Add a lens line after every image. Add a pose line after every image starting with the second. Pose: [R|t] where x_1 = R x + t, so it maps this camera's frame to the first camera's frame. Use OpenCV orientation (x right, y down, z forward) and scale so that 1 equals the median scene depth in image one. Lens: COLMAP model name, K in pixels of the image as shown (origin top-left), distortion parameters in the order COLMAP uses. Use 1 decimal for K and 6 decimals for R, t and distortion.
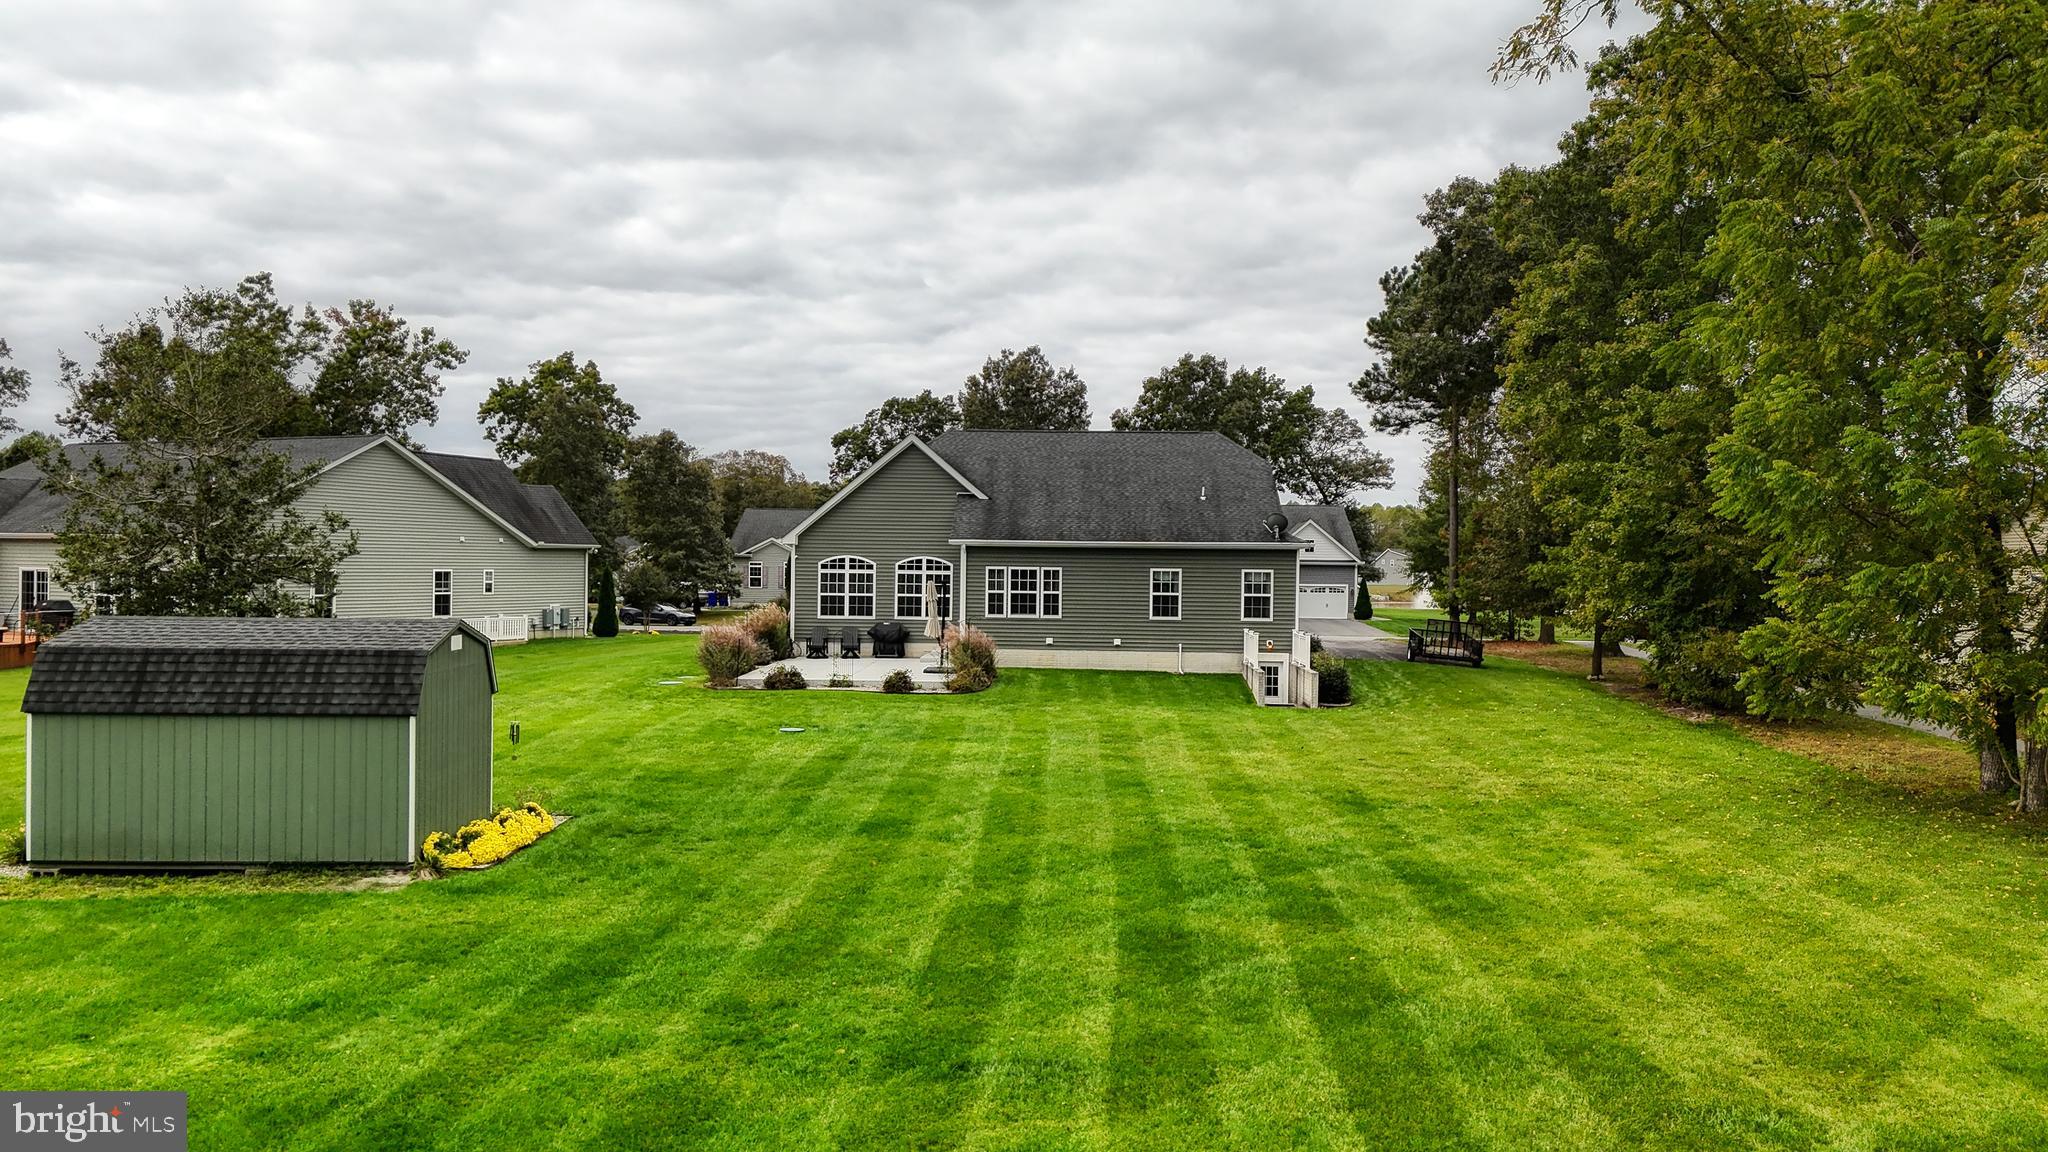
lens RADIAL K [[1494.4, 0, 1035.2], [0, 1494.4, 565.7], [0, 0, 1]] dist [0.068907, -0.045593]
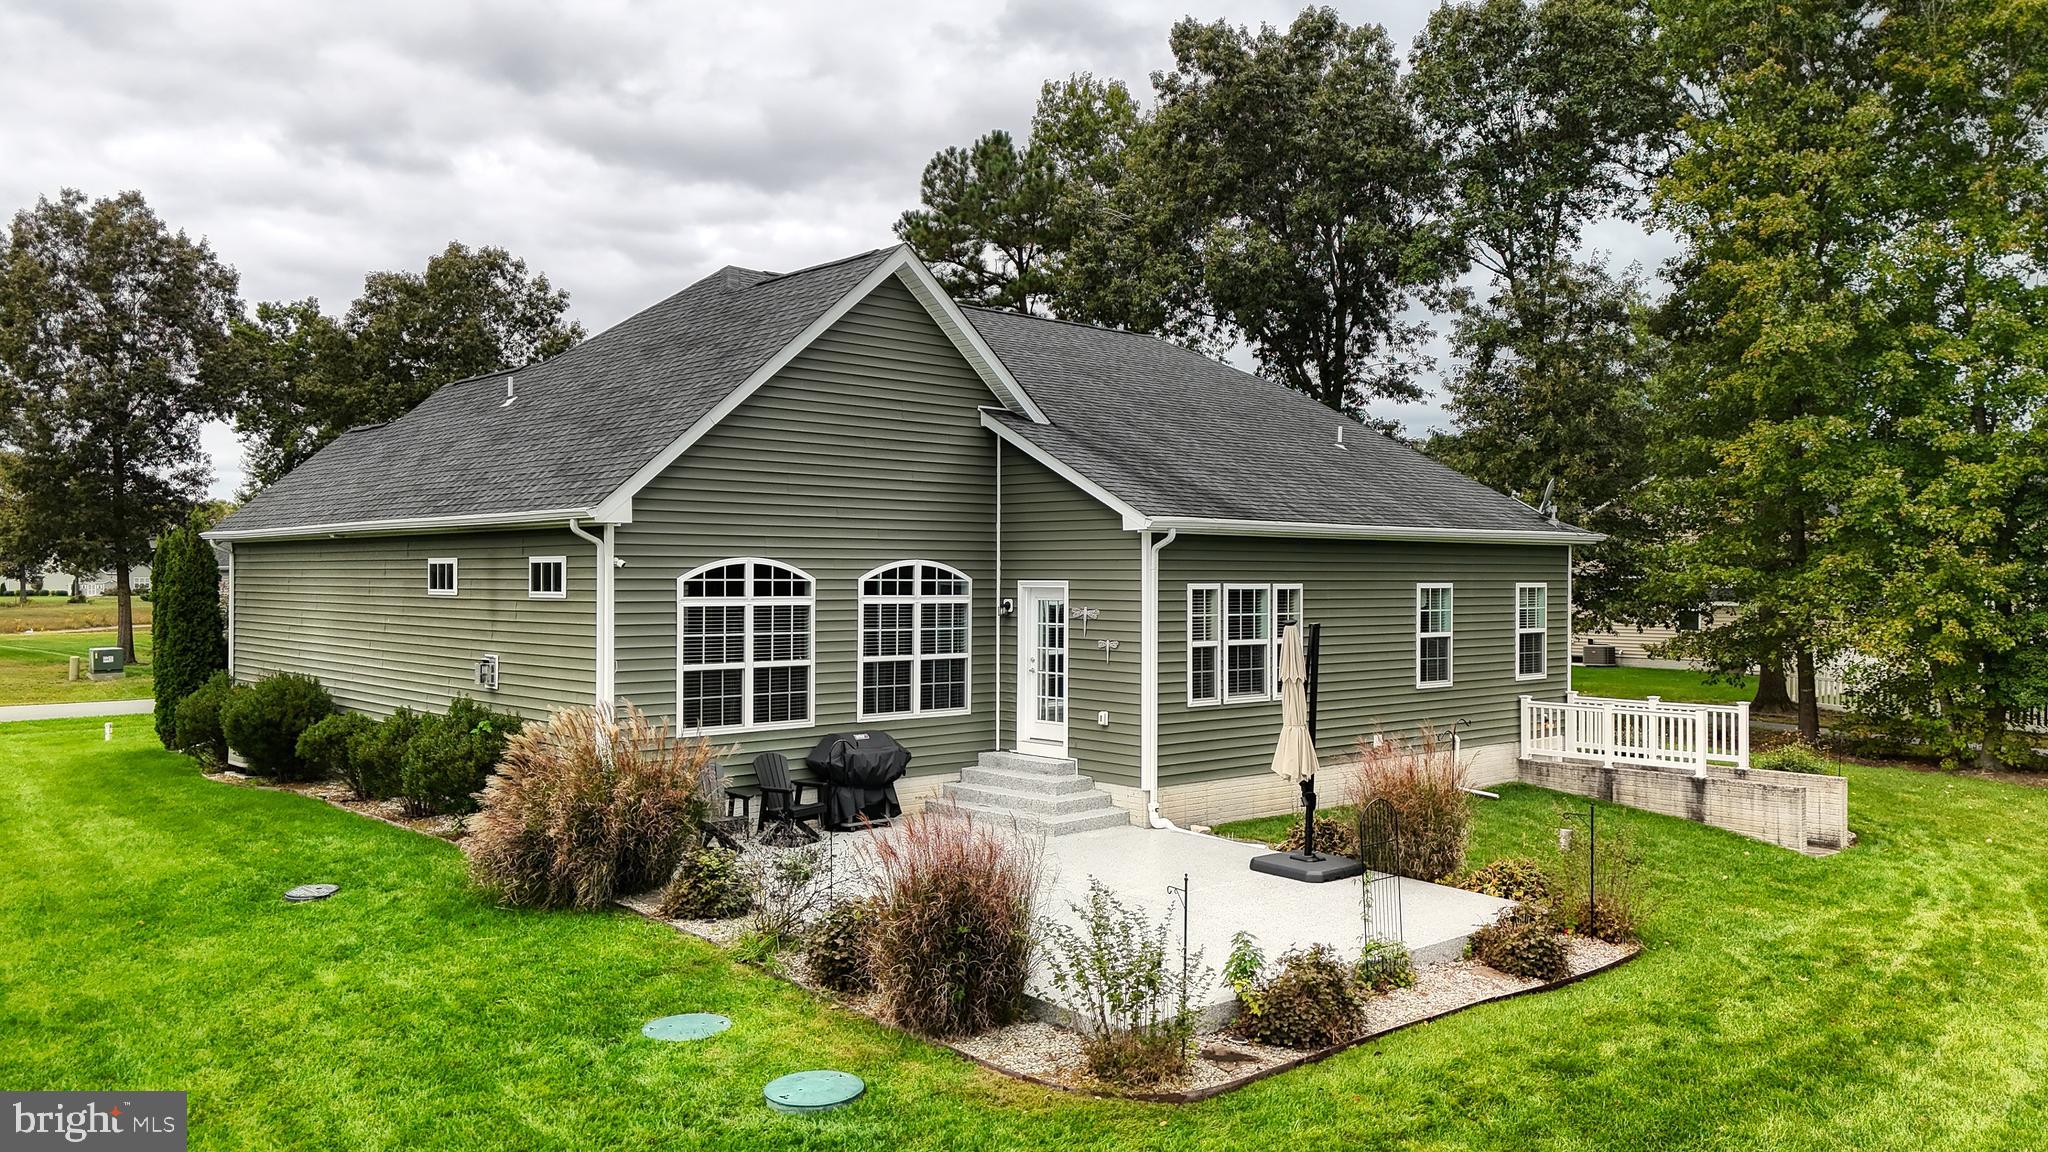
lens RADIAL K [[1494.4, 0, 1027.1], [0, 1494.4, 576.4], [0, 0, 1]] dist [0.068907, -0.045593]
pose [[0.715765, -0.009858, 0.698272, -0.330868], [0.006584, 0.999951, 0.007367, -0.004382], [-0.698311, -0.000675, 0.715794, 0.693614]]
